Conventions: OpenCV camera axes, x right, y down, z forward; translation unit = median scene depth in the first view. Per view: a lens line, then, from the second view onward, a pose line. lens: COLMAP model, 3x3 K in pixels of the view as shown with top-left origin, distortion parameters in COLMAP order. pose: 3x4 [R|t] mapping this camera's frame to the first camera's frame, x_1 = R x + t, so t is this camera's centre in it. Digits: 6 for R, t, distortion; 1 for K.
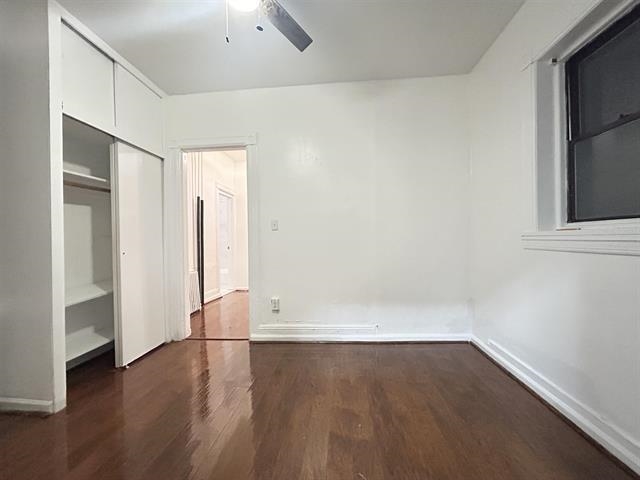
lens RADIAL K [[260.8, 0, 320.5], [0, 260.8, 238.7], [0, 0, 1]] dist [0.000130, 0.000563]
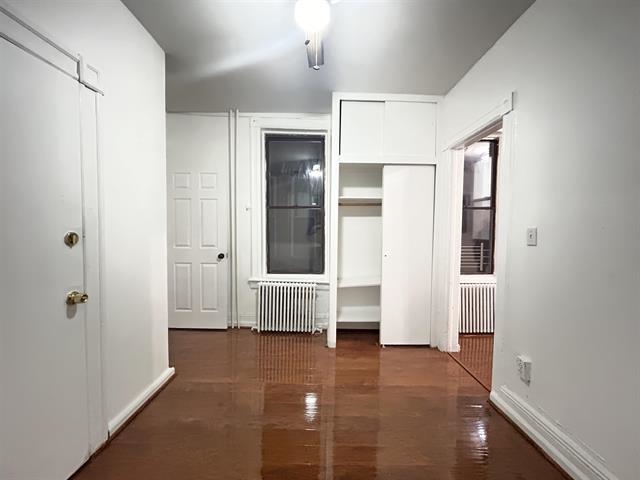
lens RADIAL K [[260.8, 0, 320.5], [0, 260.8, 238.7], [0, 0, 1]] dist [0.000130, 0.000563]
pose [[0.084607, 0.059428, -0.994641, 0.372332], [-0.006909, 0.998231, 0.059054, -0.081584], [0.996390, 0.001876, 0.084868, 0.480469]]
